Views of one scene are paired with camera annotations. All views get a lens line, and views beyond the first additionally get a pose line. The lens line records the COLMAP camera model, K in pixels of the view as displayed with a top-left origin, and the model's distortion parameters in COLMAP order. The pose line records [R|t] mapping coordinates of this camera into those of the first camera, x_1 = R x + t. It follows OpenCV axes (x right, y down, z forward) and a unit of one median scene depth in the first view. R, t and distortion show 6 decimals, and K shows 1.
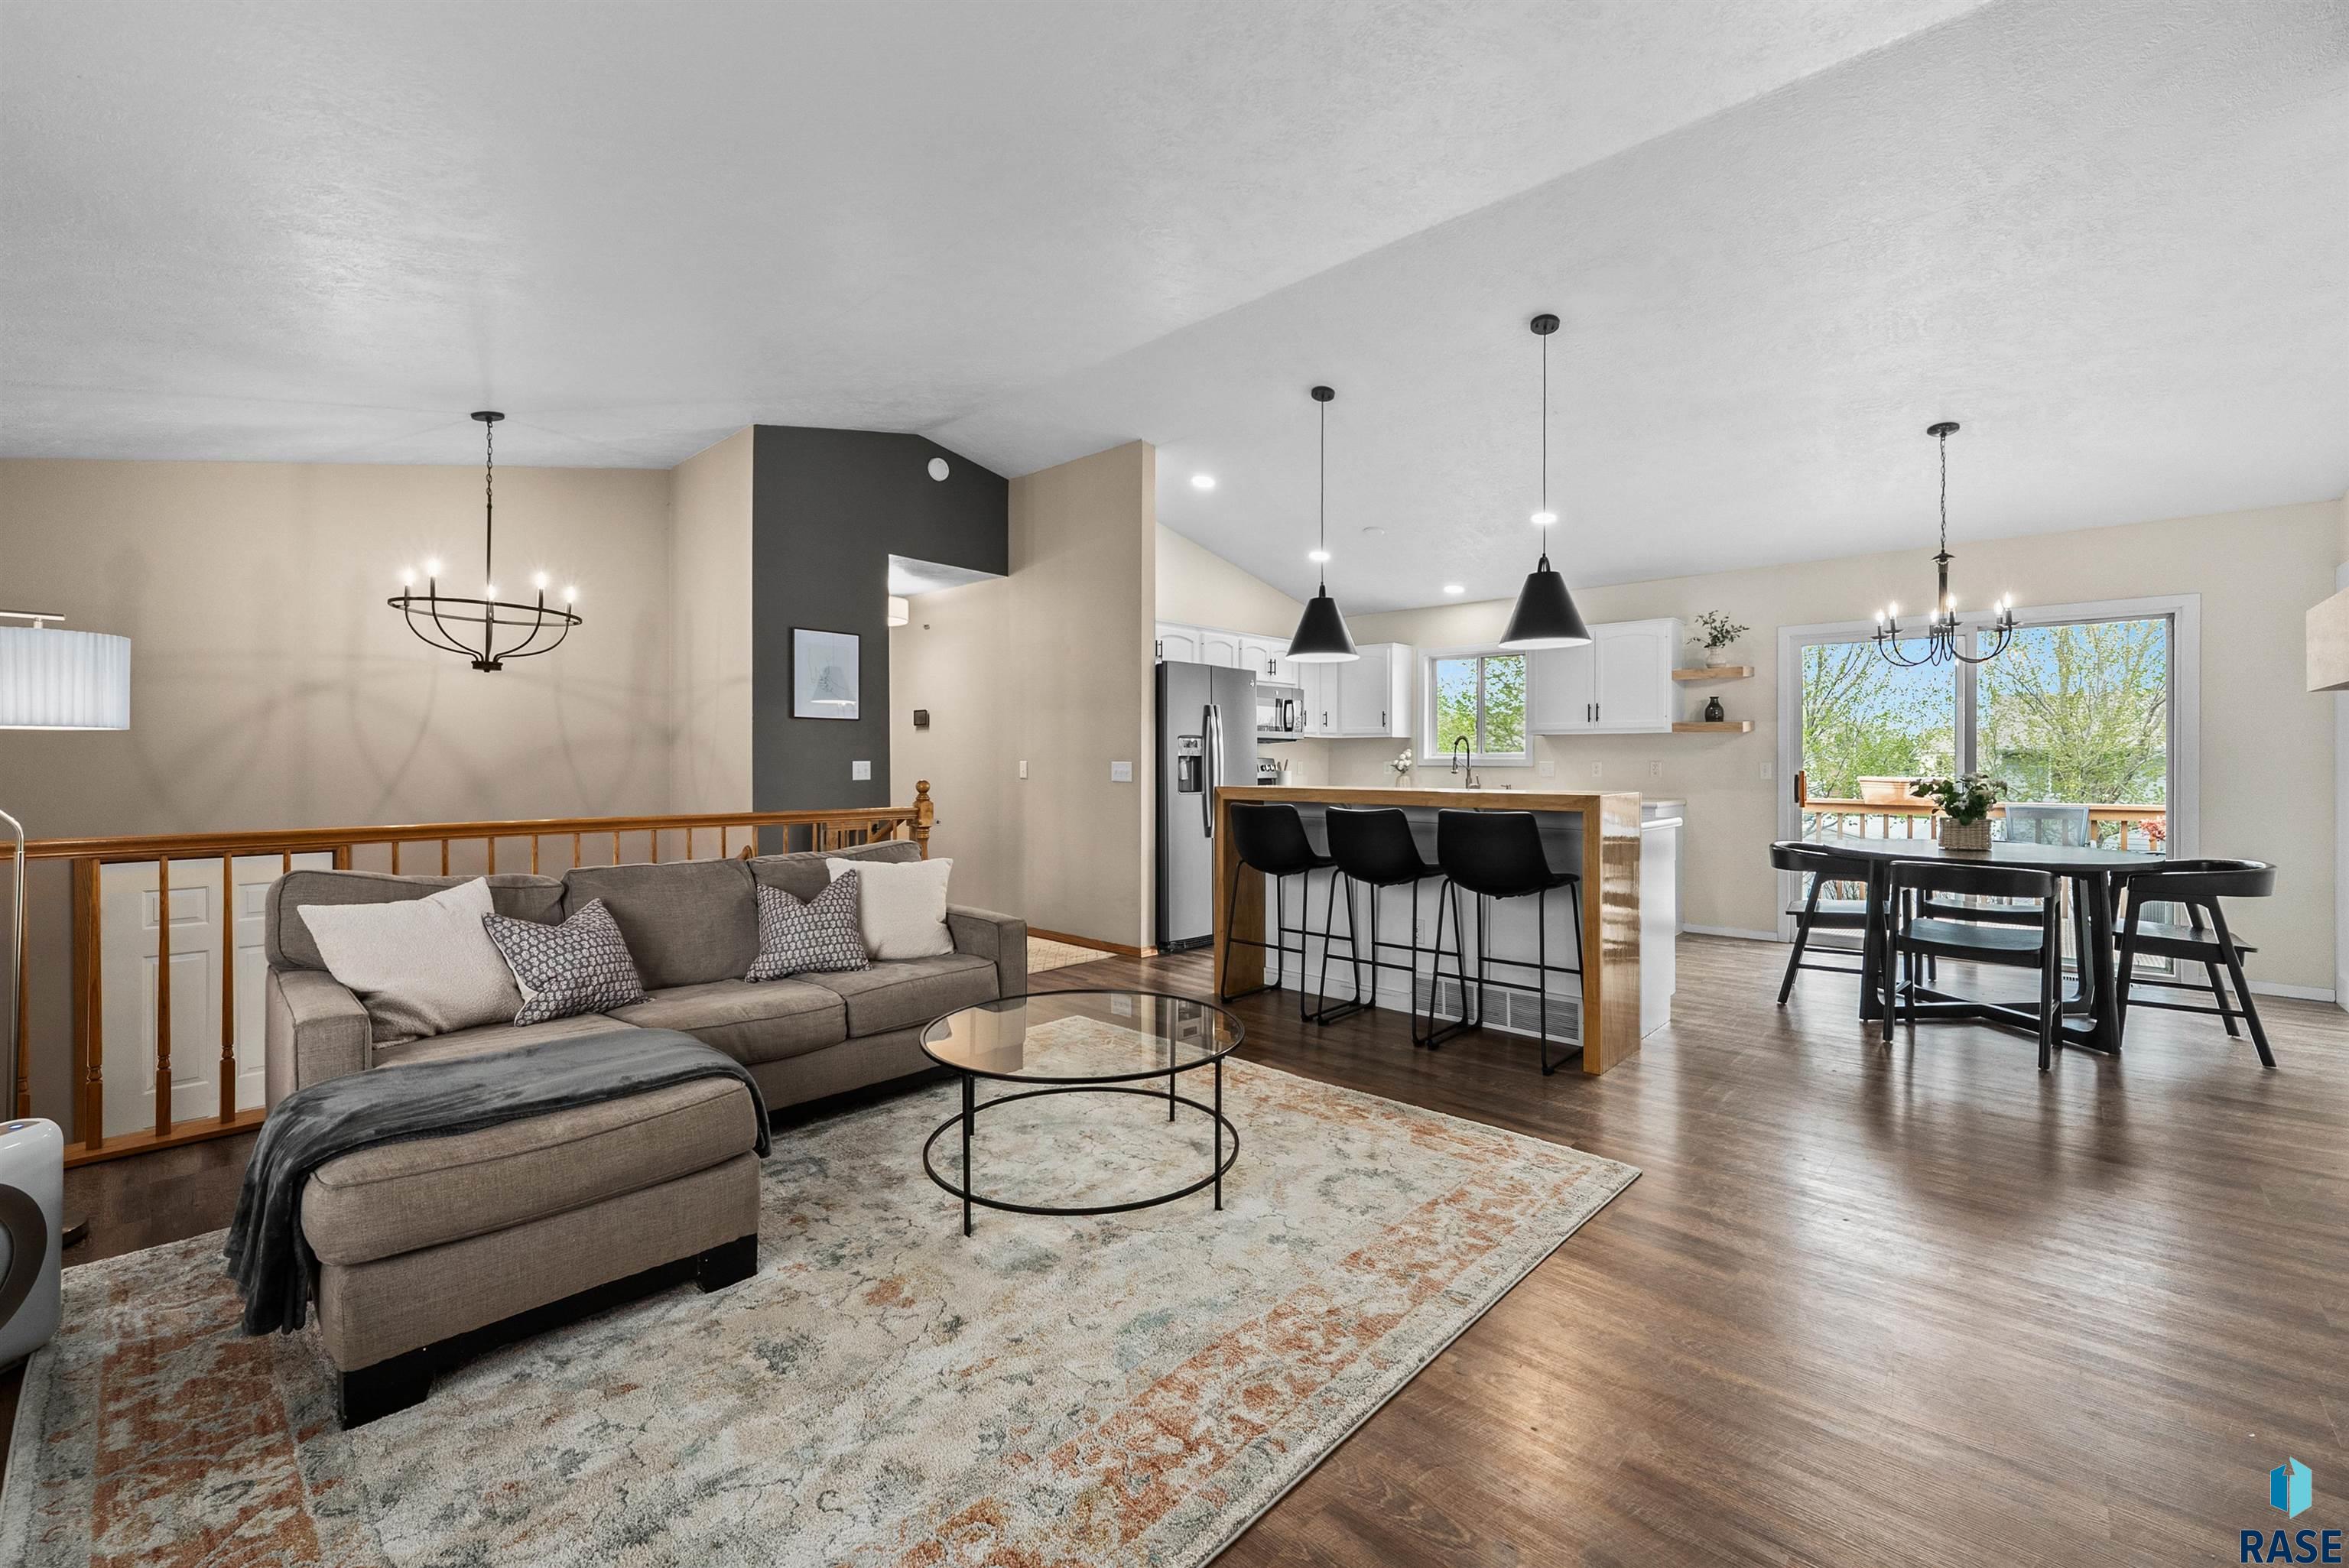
lens RADIAL K [[978.2, 0, 1176.5], [0, 978.2, 766.7], [0, 0, 1]] dist [-0.004145, -0.000431]
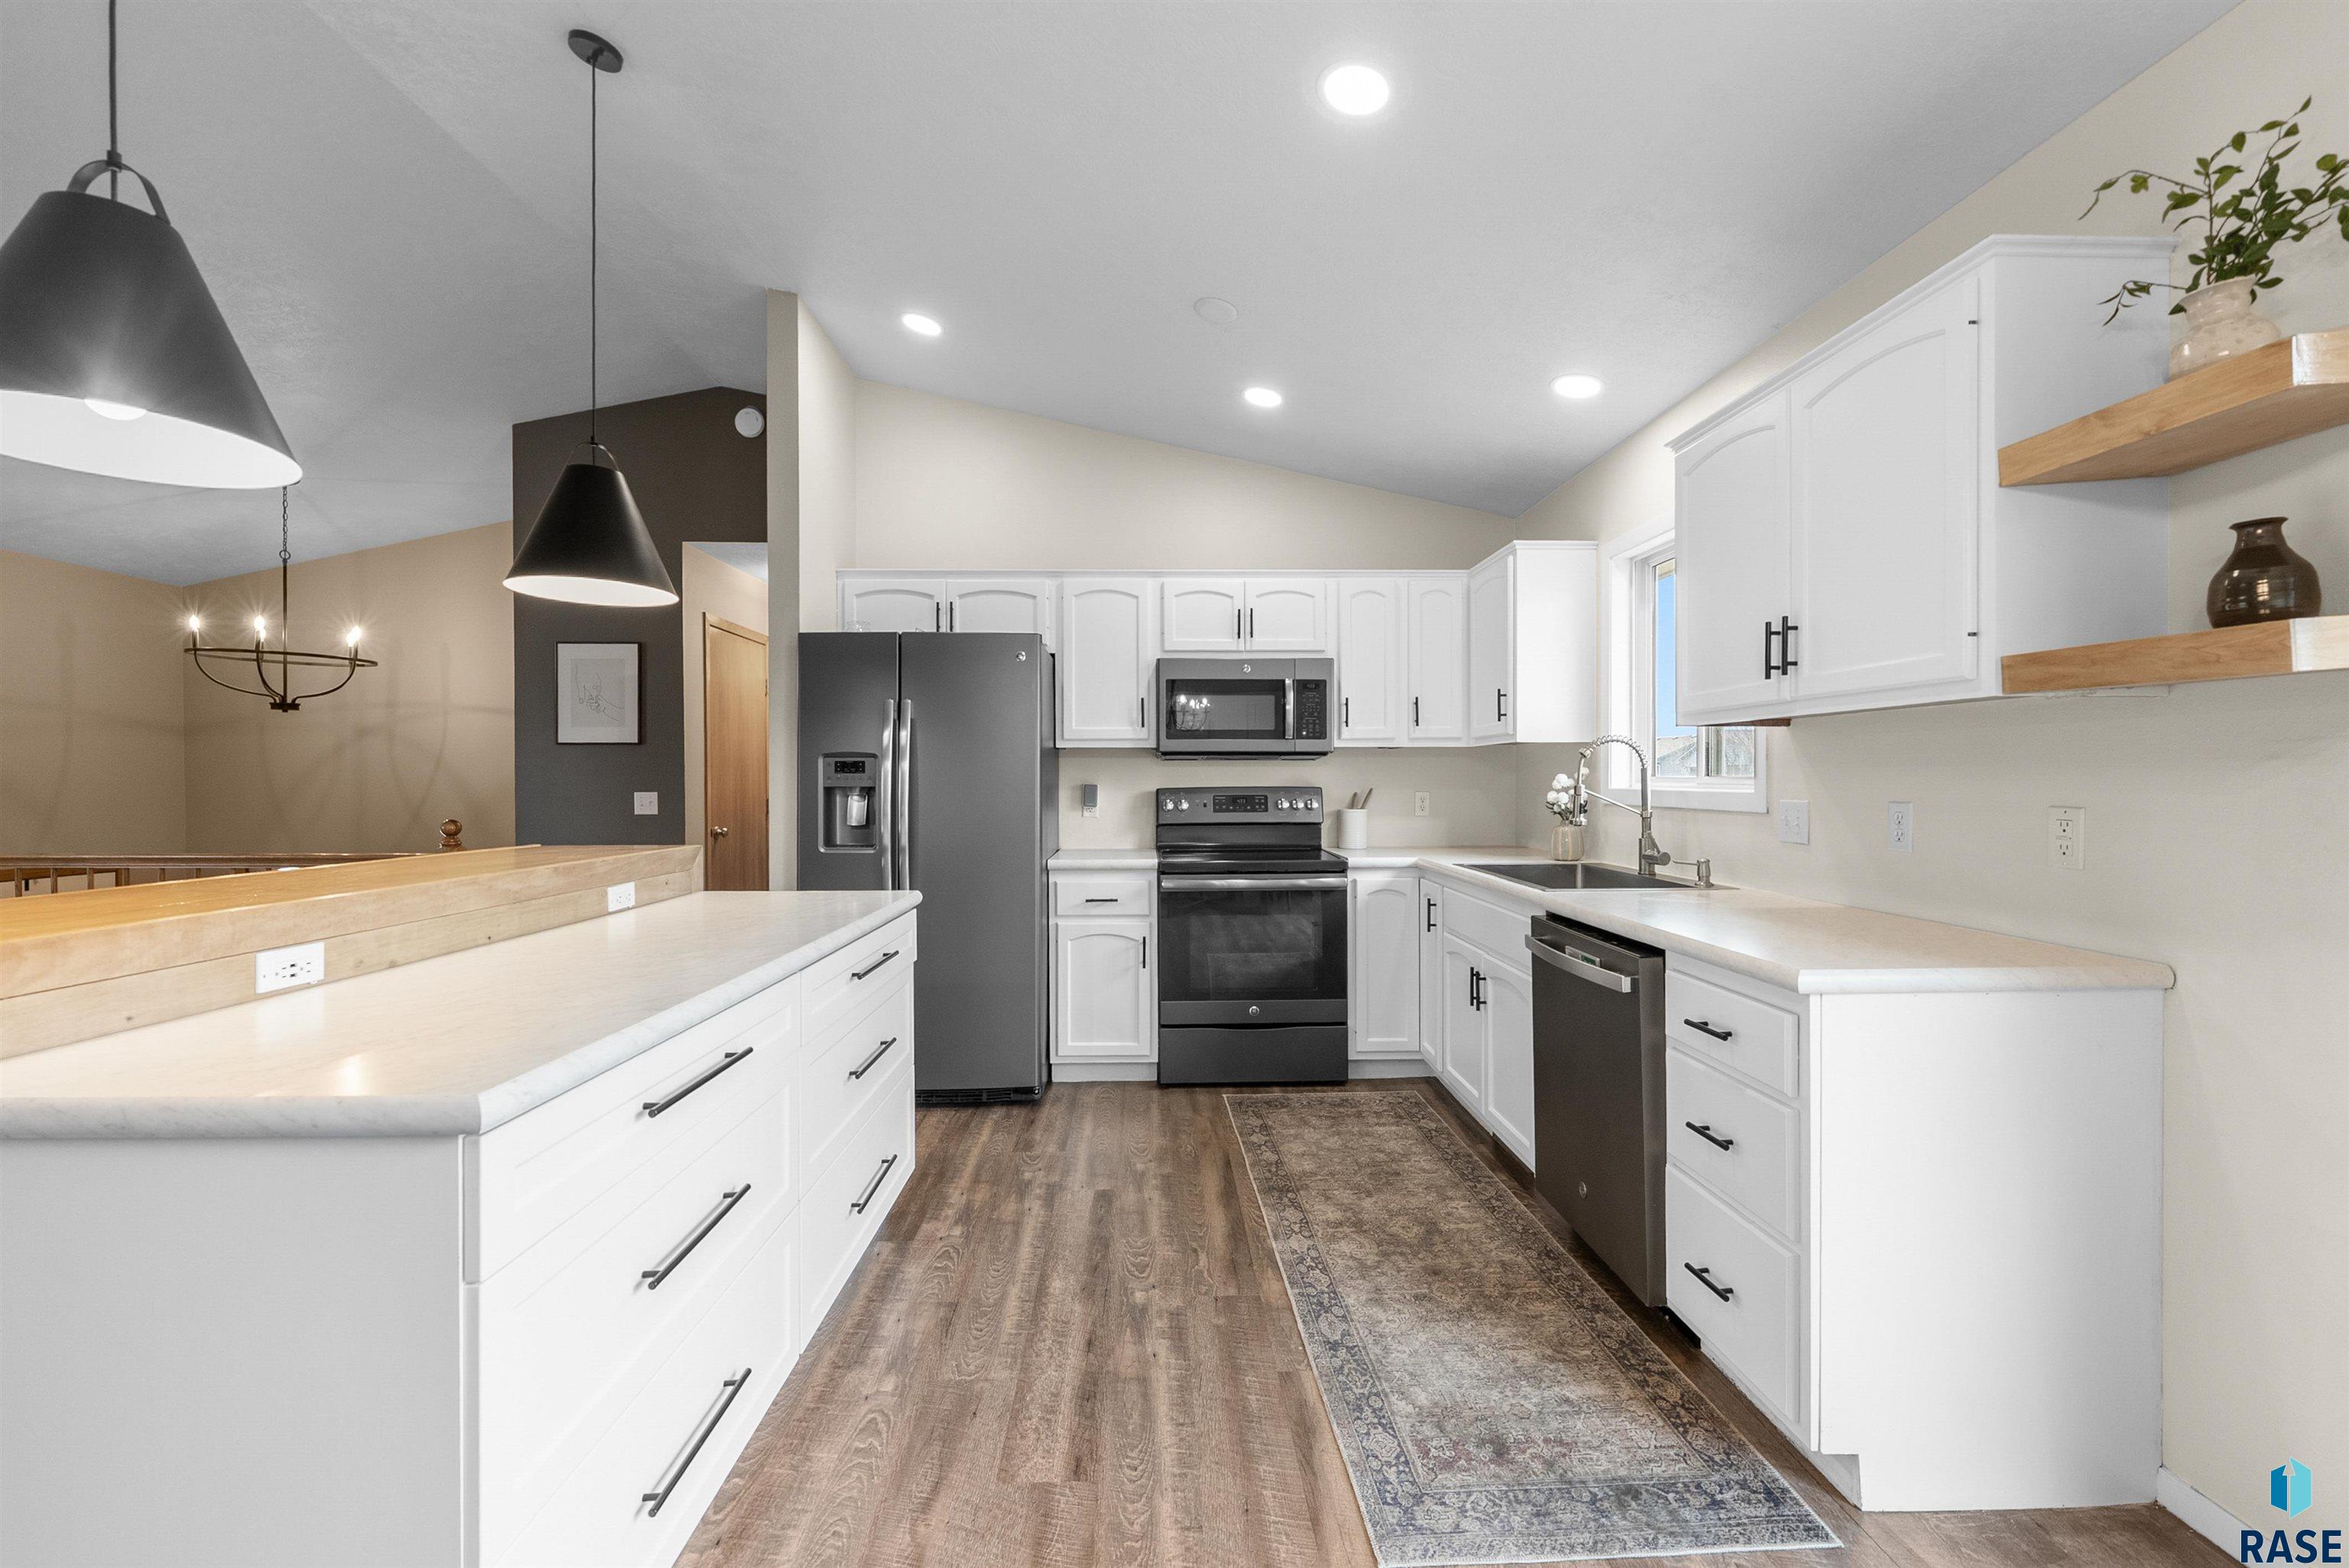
lens RADIAL K [[978.2, 0, 1167.7], [0, 978.2, 788.3], [0, 0, 1]] dist [-0.004145, -0.000431]
pose [[0.689644, 0.004073, -0.724137, 0.647024], [-0.000548, 0.999987, 0.005103, -0.014828], [0.724148, -0.003123, 0.689637, 0.802584]]
